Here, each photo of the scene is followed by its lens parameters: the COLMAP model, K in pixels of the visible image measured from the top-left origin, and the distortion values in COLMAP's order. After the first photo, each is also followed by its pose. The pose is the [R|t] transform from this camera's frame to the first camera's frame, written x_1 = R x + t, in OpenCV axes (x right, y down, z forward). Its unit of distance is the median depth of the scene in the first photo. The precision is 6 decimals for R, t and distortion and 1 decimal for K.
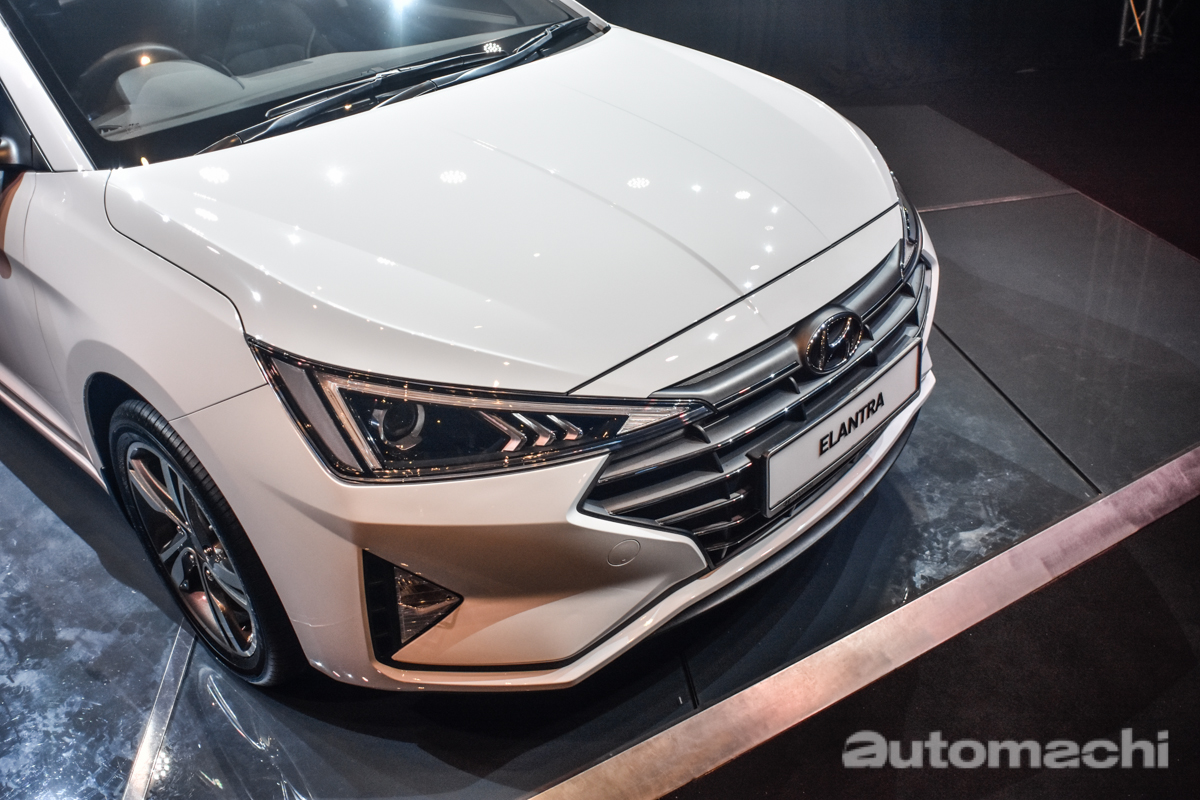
lens RADIAL K [[1037.5, 0, 594.7], [0, 1037.5, 410.9], [0, 0, 1]] dist [-0.082841, 0.065135]
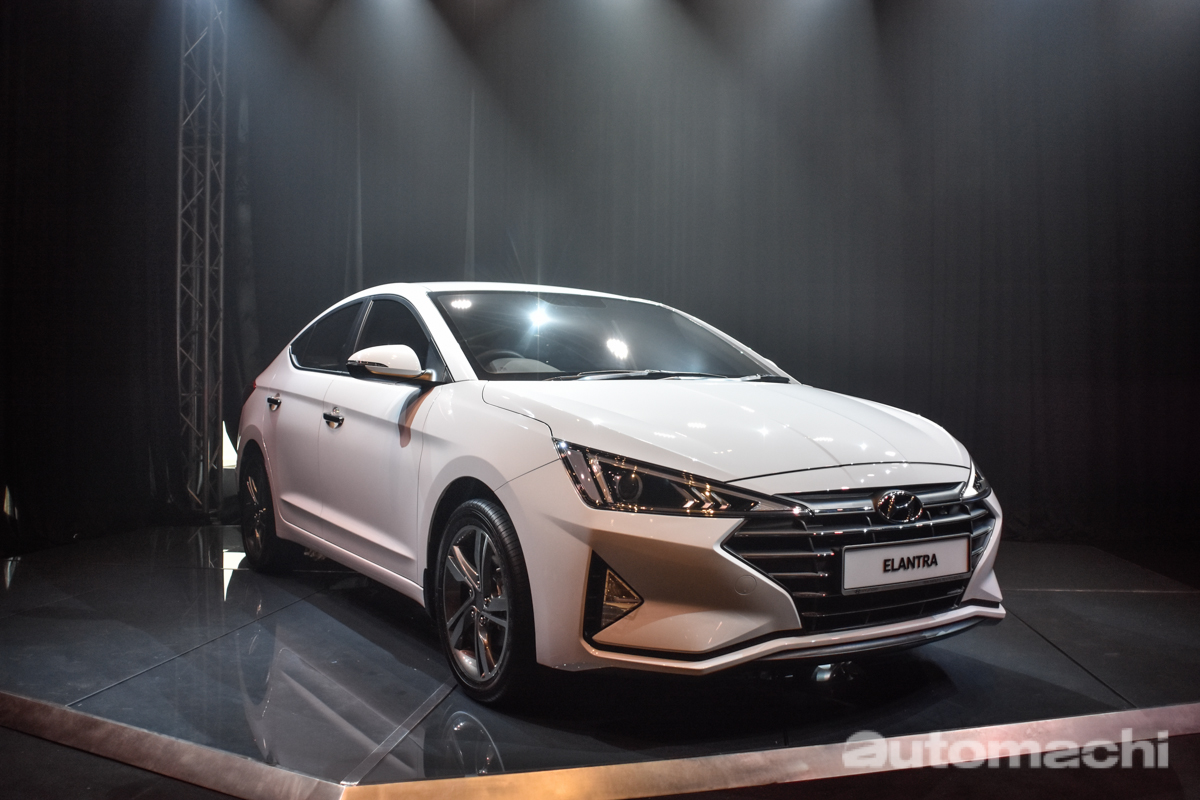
lens RADIAL K [[1037.5, 0, 593.7], [0, 1037.5, 394.5], [0, 0, 1]] dist [-0.082841, 0.065135]
pose [[0.962911, 0.097242, -0.251688, 0.174014], [-0.206161, 0.866935, -0.453785, 0.648704], [0.174070, 0.488843, 0.854829, -0.563452]]
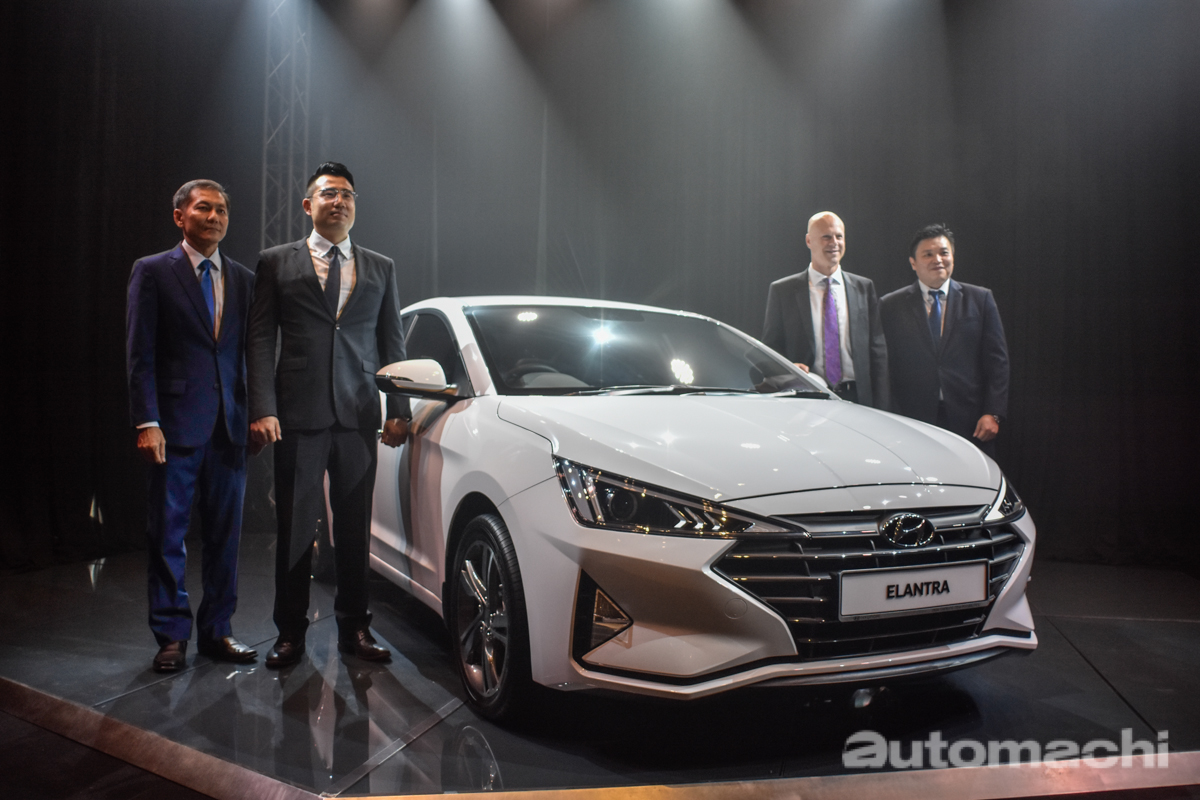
lens RADIAL K [[1037.5, 0, 596.1], [0, 1037.5, 401.4], [0, 0, 1]] dist [-0.082841, 0.065135]
pose [[0.930978, 0.101345, -0.350727, 0.342967], [-0.257233, 0.863812, -0.433198, 0.588474], [0.259060, 0.493516, 0.830259, -0.509766]]
